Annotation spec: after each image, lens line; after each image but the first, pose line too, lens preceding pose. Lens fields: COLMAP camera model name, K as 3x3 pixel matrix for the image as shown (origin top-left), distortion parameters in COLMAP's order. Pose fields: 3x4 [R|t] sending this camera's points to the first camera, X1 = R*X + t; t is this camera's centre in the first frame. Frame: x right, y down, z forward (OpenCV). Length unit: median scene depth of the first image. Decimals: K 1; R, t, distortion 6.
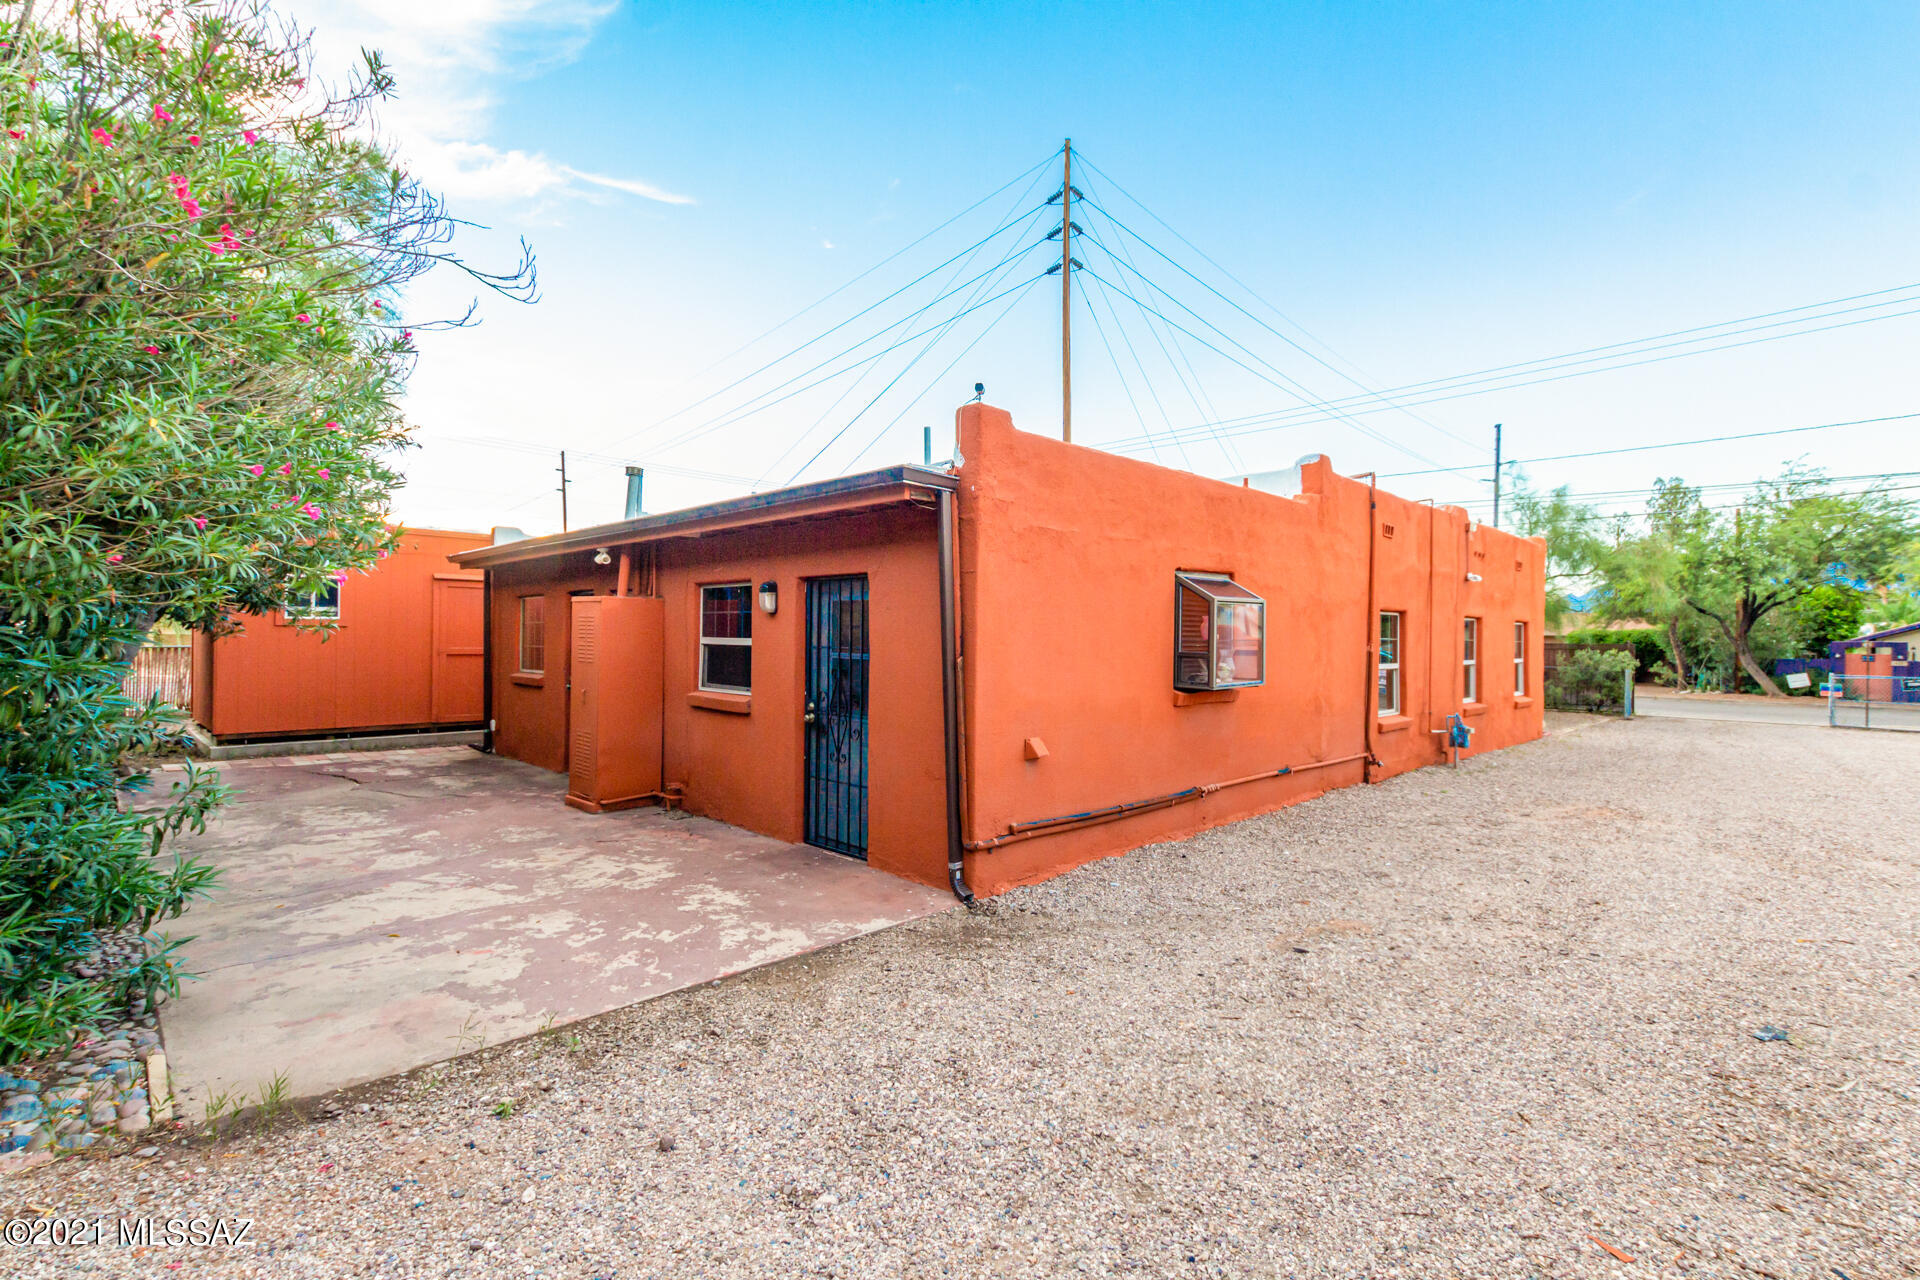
lens RADIAL K [[877.8, 0, 961.9], [0, 877.8, 638.4], [0, 0, 1]] dist [0.003010, -0.002049]
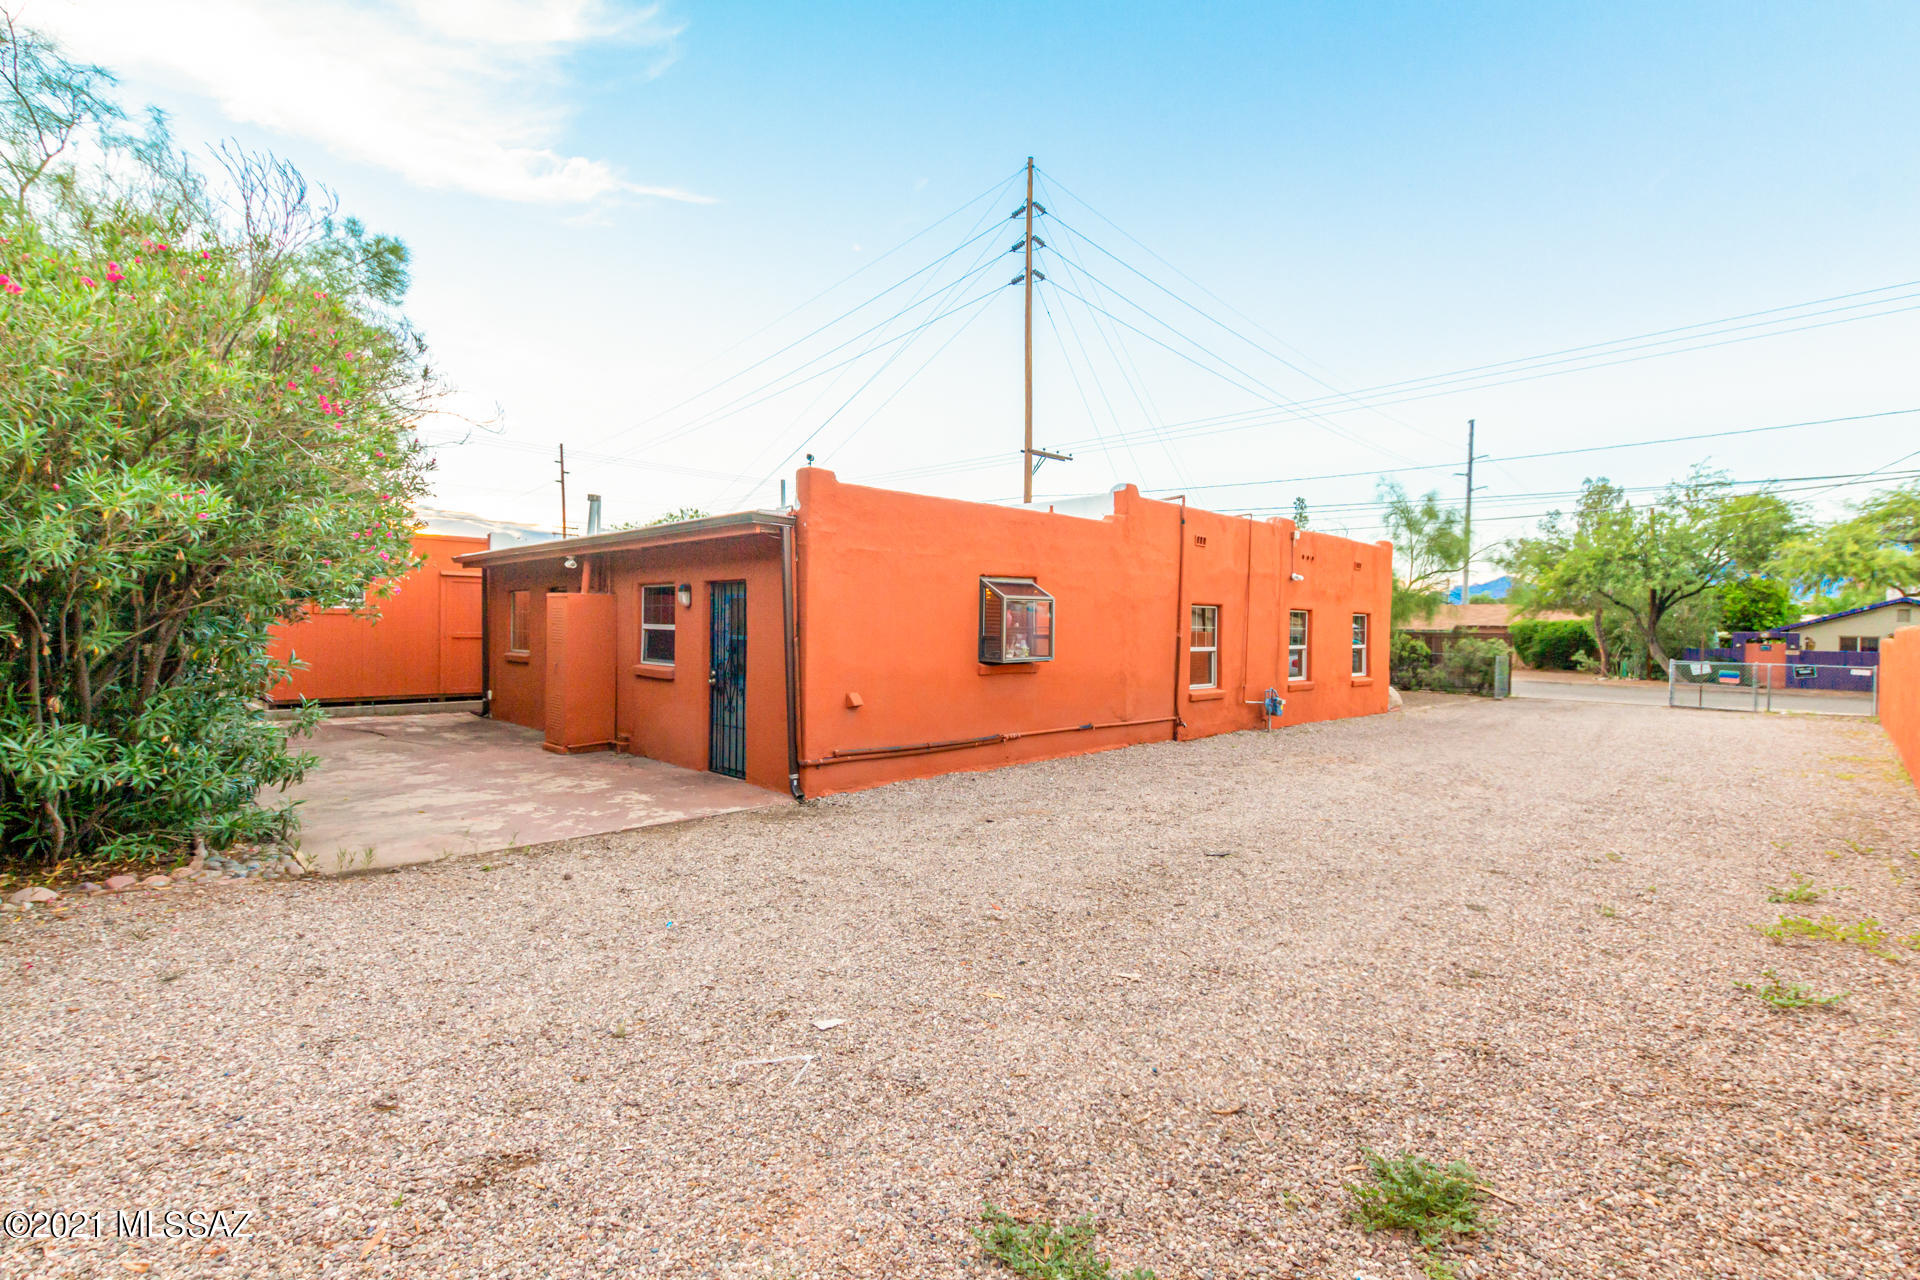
lens RADIAL K [[877.8, 0, 961.4], [0, 877.8, 641.8], [0, 0, 1]] dist [0.003010, -0.002049]
pose [[0.999992, 0.003171, -0.002583, 0.197234], [-0.003127, 0.999854, 0.016807, 0.001867], [0.002635, -0.016799, 0.999855, -0.345181]]
